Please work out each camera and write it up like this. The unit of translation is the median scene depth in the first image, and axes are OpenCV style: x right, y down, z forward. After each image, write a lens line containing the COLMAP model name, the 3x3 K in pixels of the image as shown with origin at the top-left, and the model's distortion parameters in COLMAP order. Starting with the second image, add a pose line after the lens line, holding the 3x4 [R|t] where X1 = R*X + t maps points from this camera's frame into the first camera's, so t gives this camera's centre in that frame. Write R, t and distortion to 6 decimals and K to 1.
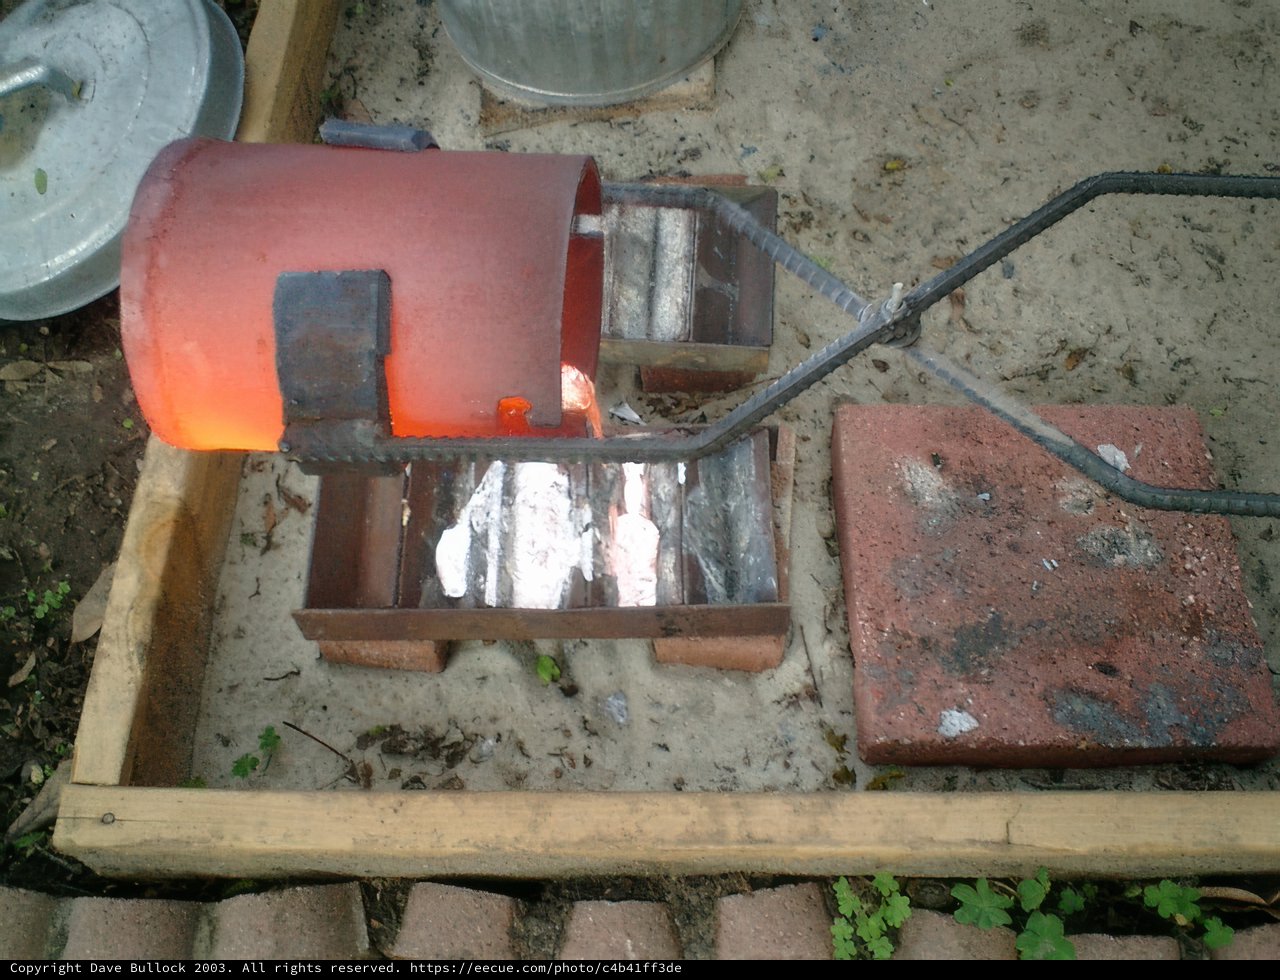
lens RADIAL K [[1343.1, 0, 621.7], [0, 1343.1, 463.4], [0, 0, 1]] dist [0.004675, 0.000000]
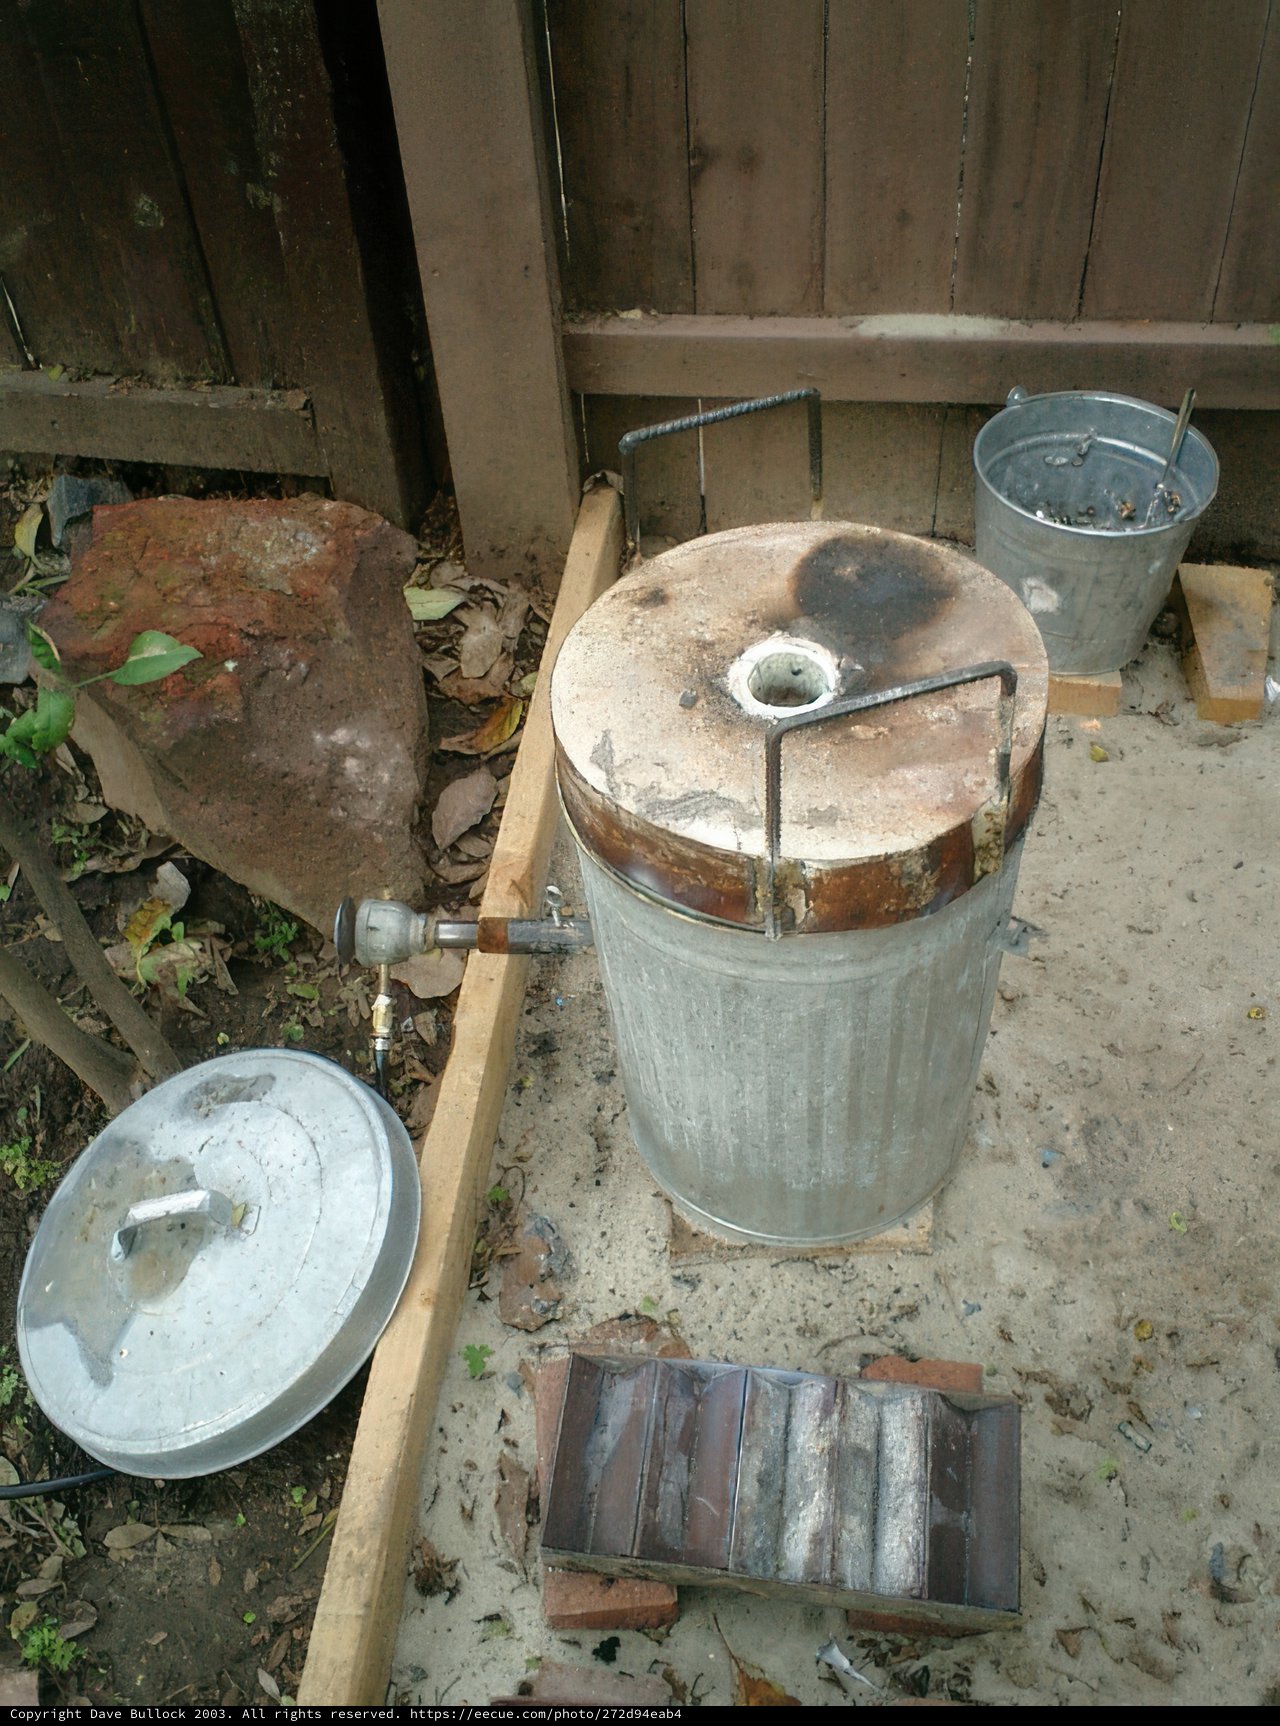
lens RADIAL K [[1786.8, 0, 647.8], [0, 1786.8, 825.1], [0, 0, 1]] dist [0.003484, 0.000000]
pose [[0.997738, 0.060532, -0.029238, -0.108346], [-0.066066, 0.963330, -0.260058, -0.232241], [0.012424, 0.261401, 0.965150, -0.226000]]
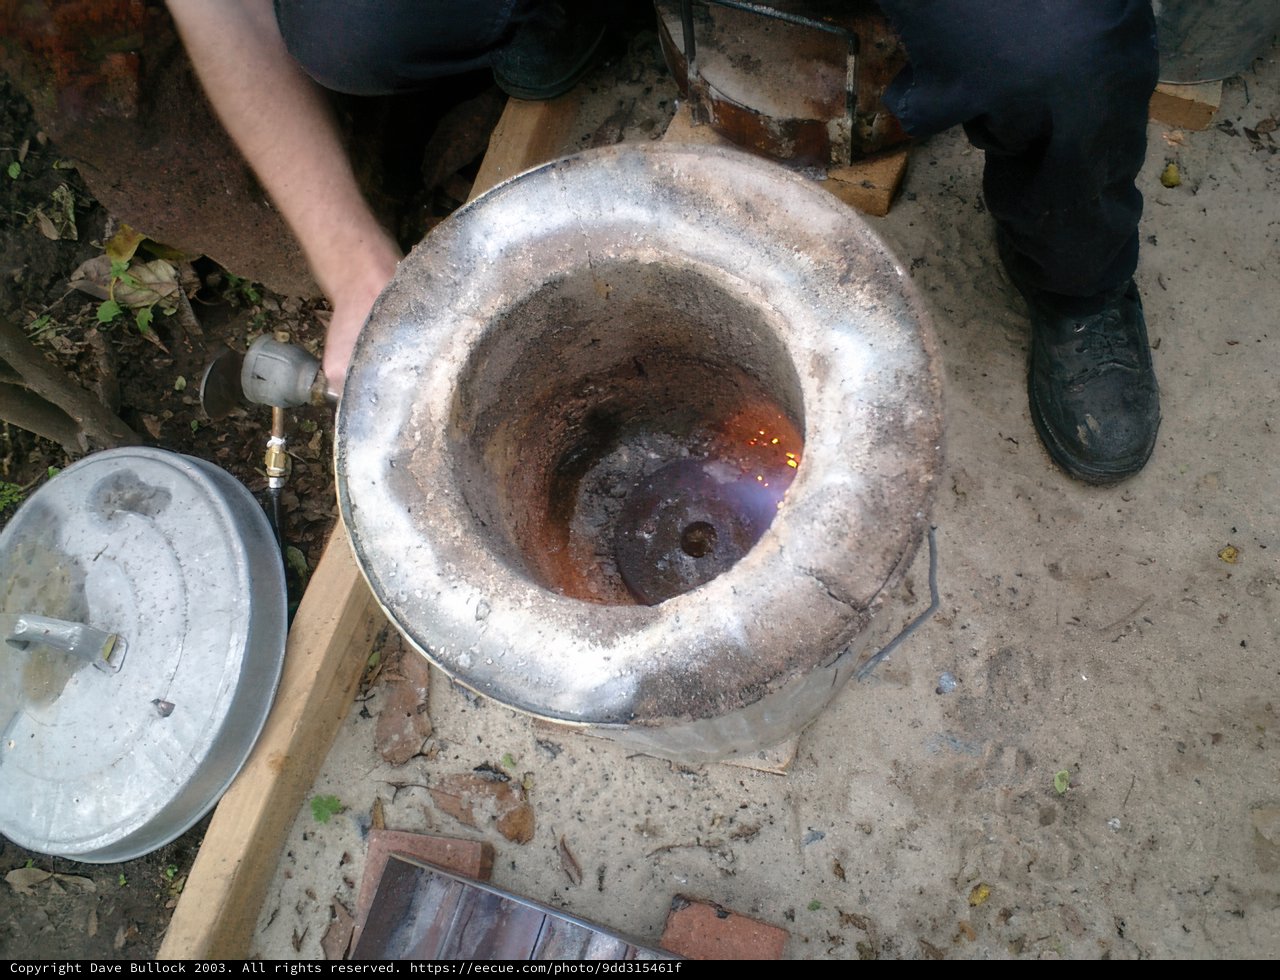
lens RADIAL K [[1343.1, 0, 621.2], [0, 1343.1, 468.3], [0, 0, 1]] dist [0.004675, 0.000000]
pose [[0.959703, 0.247772, -0.132587, 0.031166], [-0.213572, 0.949730, 0.228910, -0.677291], [0.182639, -0.191369, 0.964376, 0.178306]]
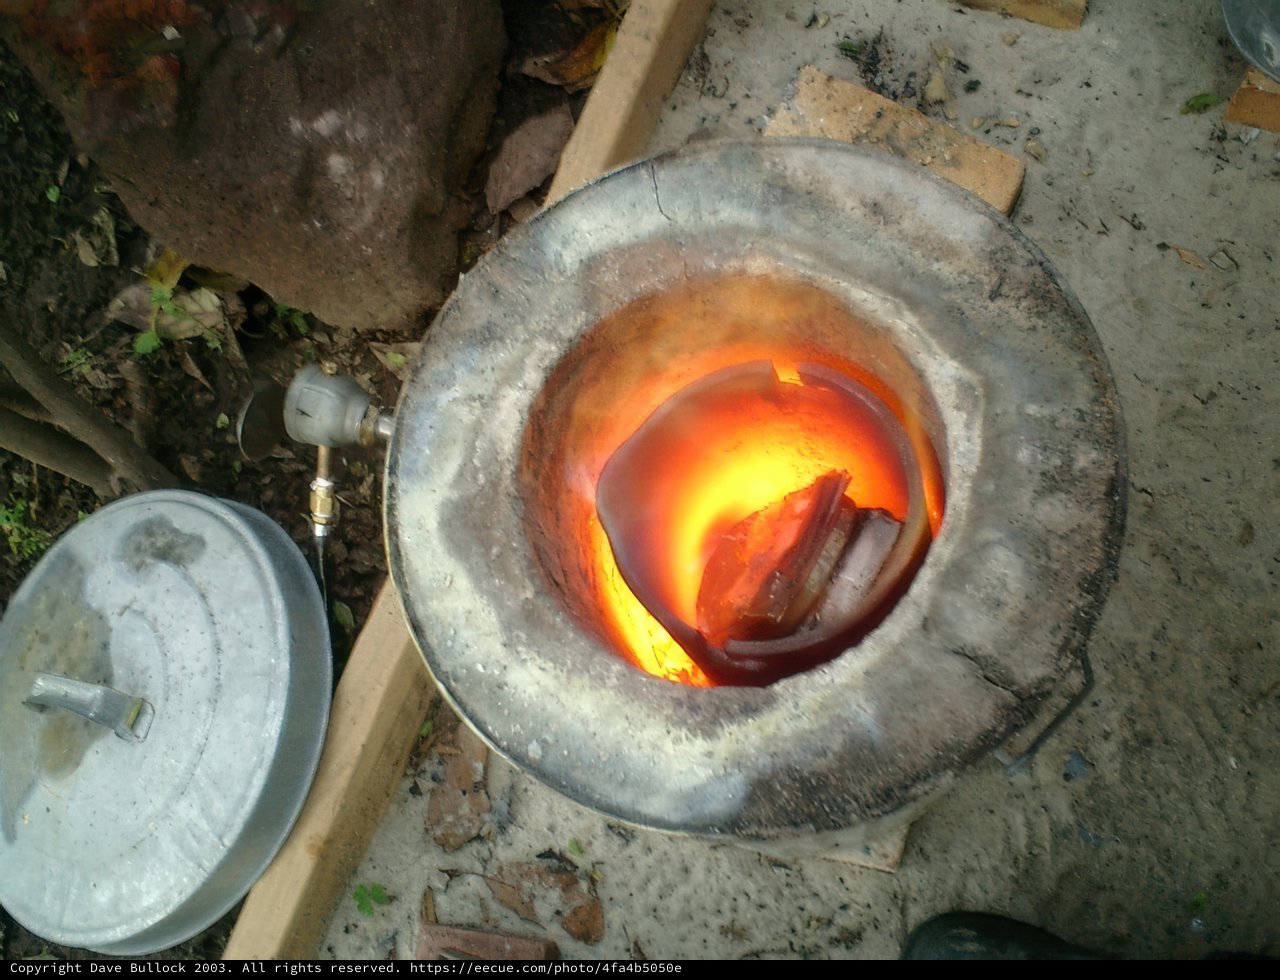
lens RADIAL K [[1343.1, 0, 619.9], [0, 1343.1, 473.6], [0, 0, 1]] dist [0.004675, 0.000000]
pose [[0.950922, 0.251372, -0.180440, -0.001095], [-0.213309, 0.954969, 0.206234, -0.649515], [0.224156, -0.157623, 0.961722, 0.275300]]
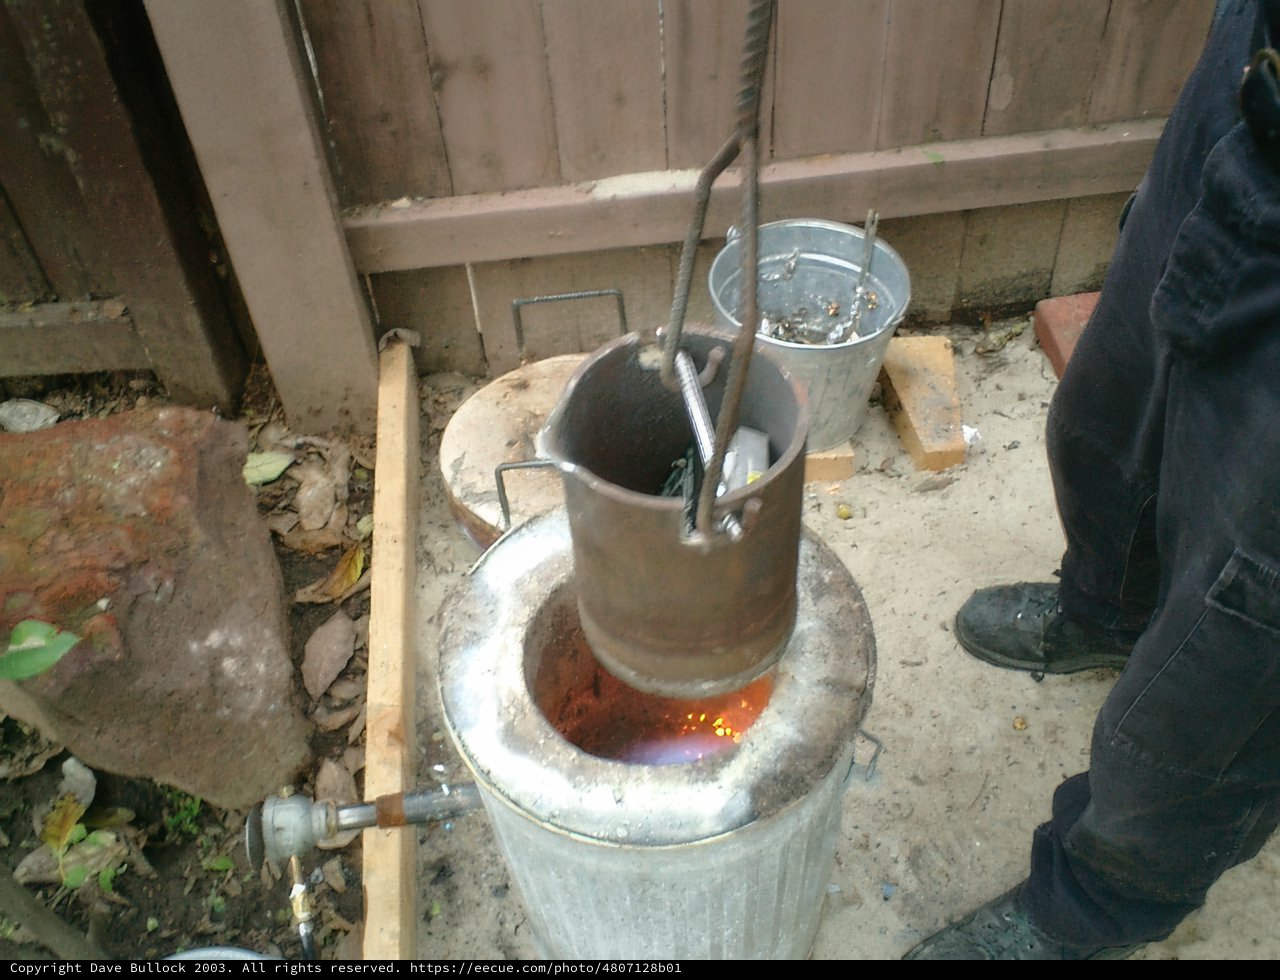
lens RADIAL K [[1343.1, 0, 621.2], [0, 1343.1, 469.6], [0, 0, 1]] dist [0.004675, 0.000000]
pose [[0.987535, -0.103707, 0.118403, -0.167397], [0.130944, 0.958719, -0.252413, -0.446928], [-0.087338, 0.264771, 0.960348, -0.089270]]
